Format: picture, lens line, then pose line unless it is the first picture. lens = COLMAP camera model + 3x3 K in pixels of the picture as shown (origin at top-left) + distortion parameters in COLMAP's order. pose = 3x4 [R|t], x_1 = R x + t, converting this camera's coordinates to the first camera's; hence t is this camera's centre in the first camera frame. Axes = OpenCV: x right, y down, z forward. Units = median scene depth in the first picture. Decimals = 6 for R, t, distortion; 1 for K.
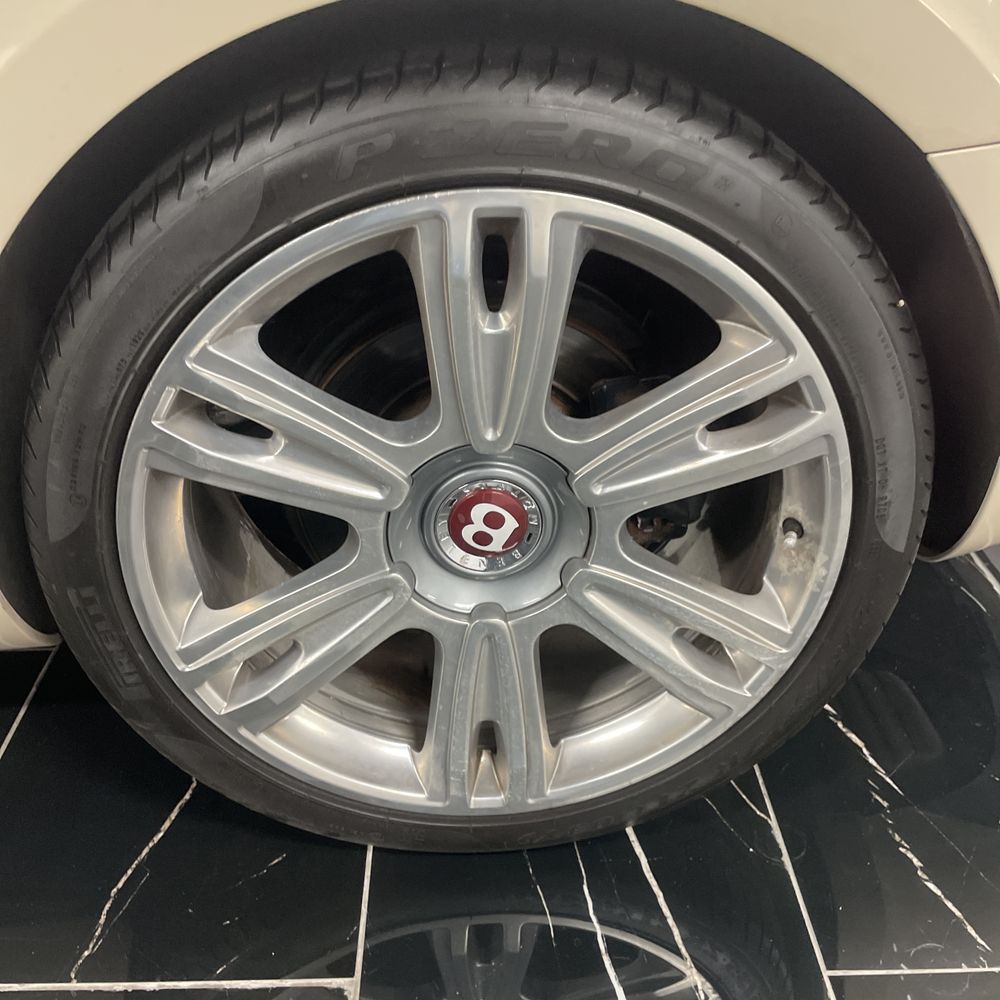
lens RADIAL K [[1012.8, 0, 499.8], [0, 1012.8, 483.3], [0, 0, 1]] dist [0.072077, -0.121068]
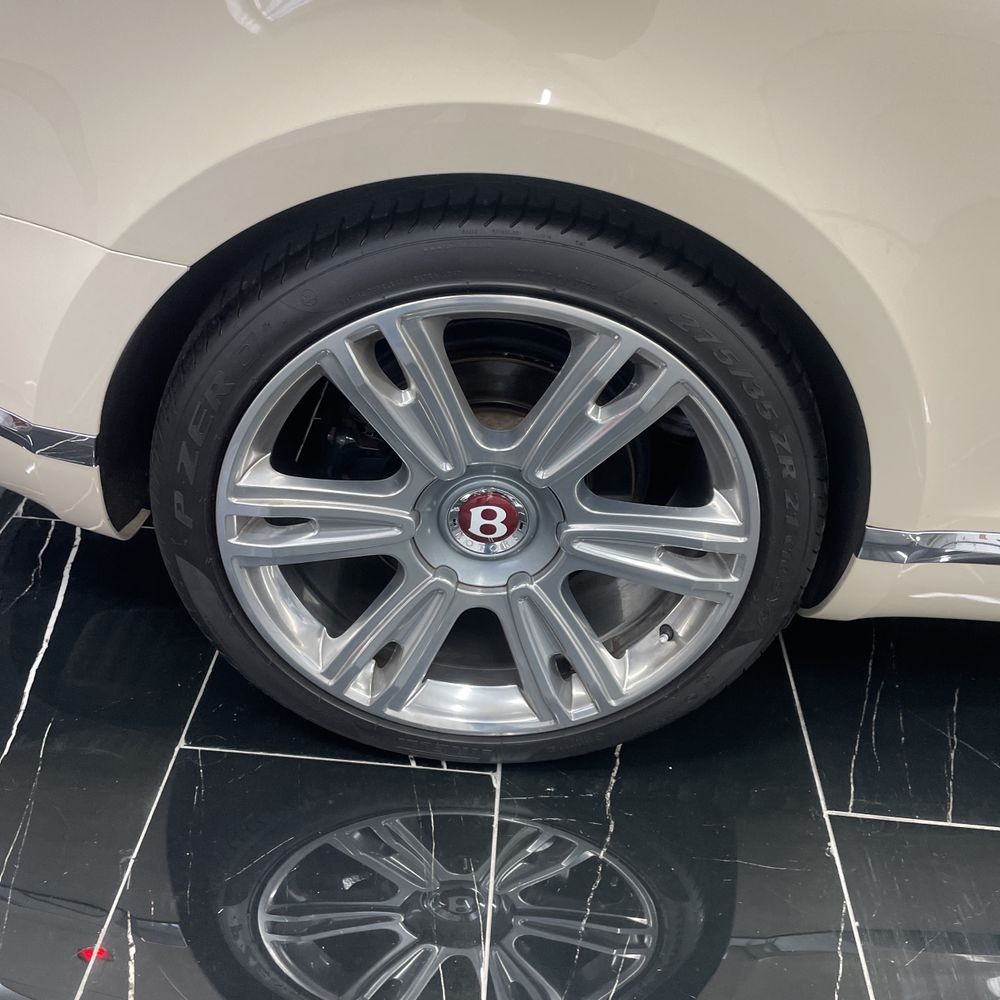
lens RADIAL K [[1012.8, 0, 499.8], [0, 1012.8, 483.3], [0, 0, 1]] dist [0.072077, -0.121068]
pose [[0.895809, -0.321485, -0.306878, 0.432944], [0.343205, 0.939087, 0.018065, -0.024895], [0.282377, -0.121505, 0.951578, -0.261966]]
